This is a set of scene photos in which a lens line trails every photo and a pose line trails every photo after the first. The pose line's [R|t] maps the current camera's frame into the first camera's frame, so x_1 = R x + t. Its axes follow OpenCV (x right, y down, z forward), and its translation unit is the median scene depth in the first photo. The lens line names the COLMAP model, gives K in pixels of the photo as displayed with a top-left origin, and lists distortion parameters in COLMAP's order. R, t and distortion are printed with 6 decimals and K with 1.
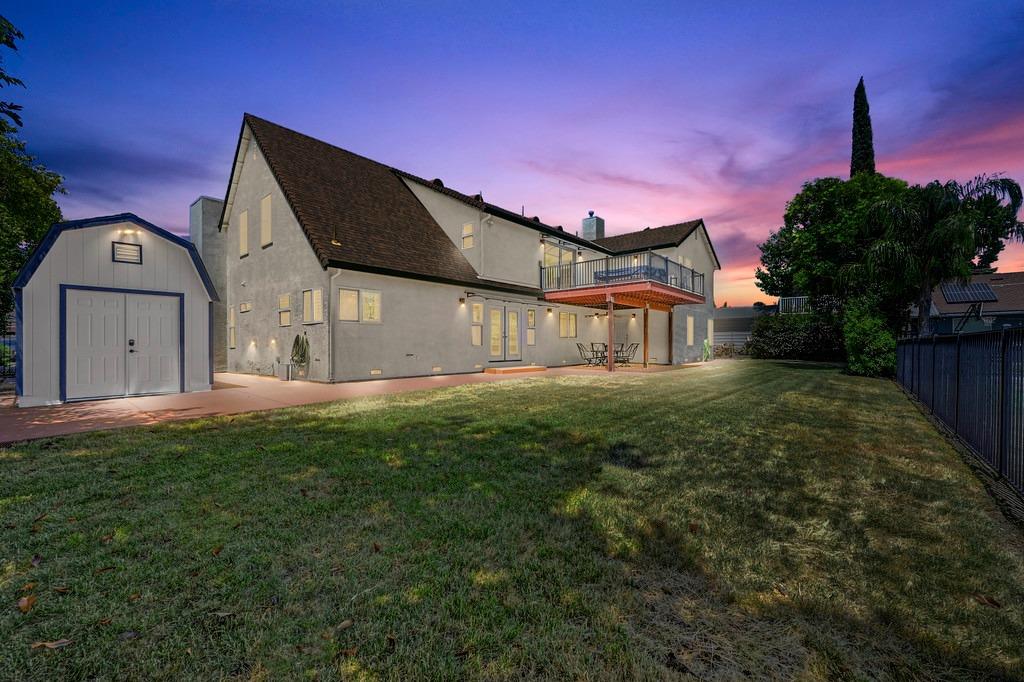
lens RADIAL K [[409.5, 0, 514.9], [0, 409.5, 345.0], [0, 0, 1]] dist [0.000524, 0.000153]
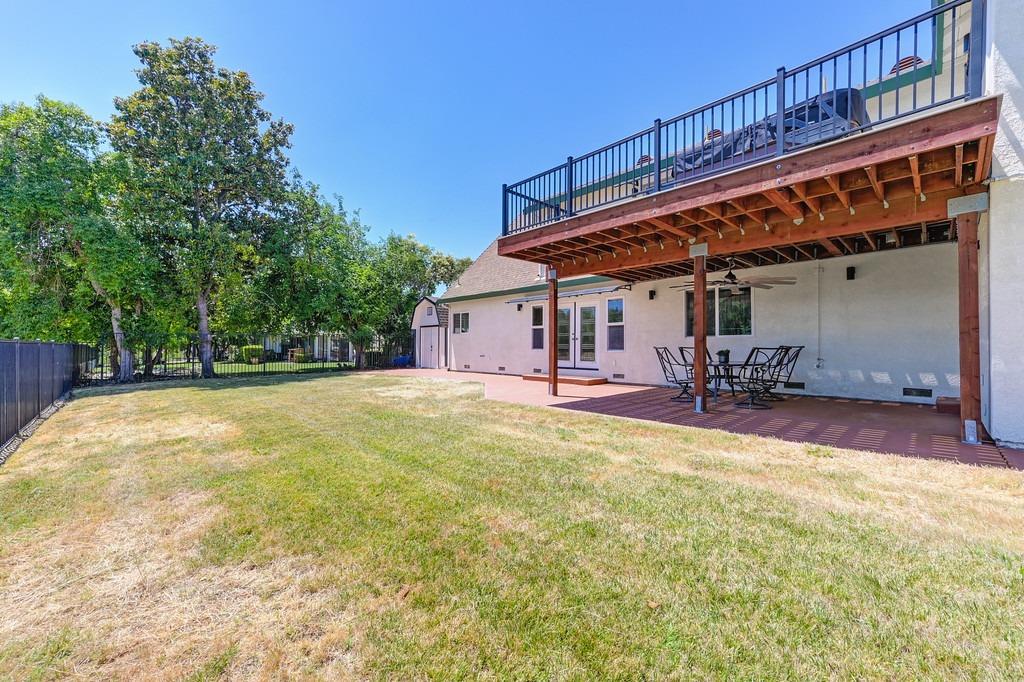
lens RADIAL K [[409.5, 0, 514.9], [0, 409.5, 345.0], [0, 0, 1]] dist [0.000524, 0.000153]
pose [[-0.100769, -0.005140, -0.994897, 0.915660], [-0.007284, 0.999964, -0.004428, -0.004855], [0.994883, 0.006801, -0.100802, 1.099260]]
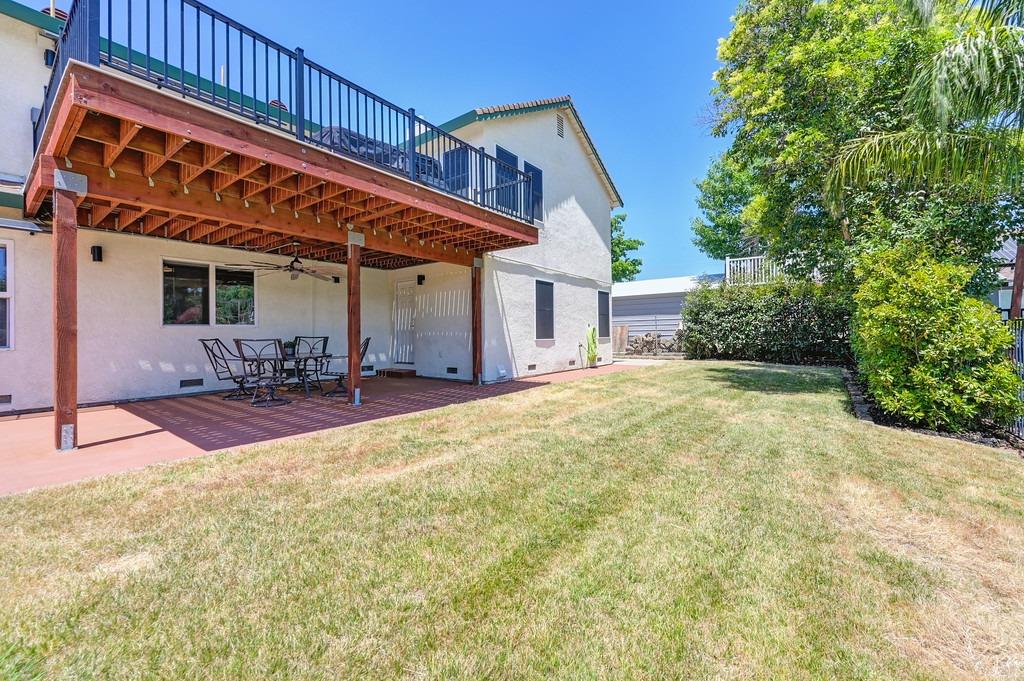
lens RADIAL K [[407.5, 0, 515.5], [0, 407.5, 329.5], [0, 0, 1]] dist [0.000531, 0.000040]
pose [[0.998557, -0.007956, 0.053115, 0.584130], [0.008702, 0.999867, -0.013828, -0.007675], [-0.052998, 0.014270, 0.998493, 0.801257]]
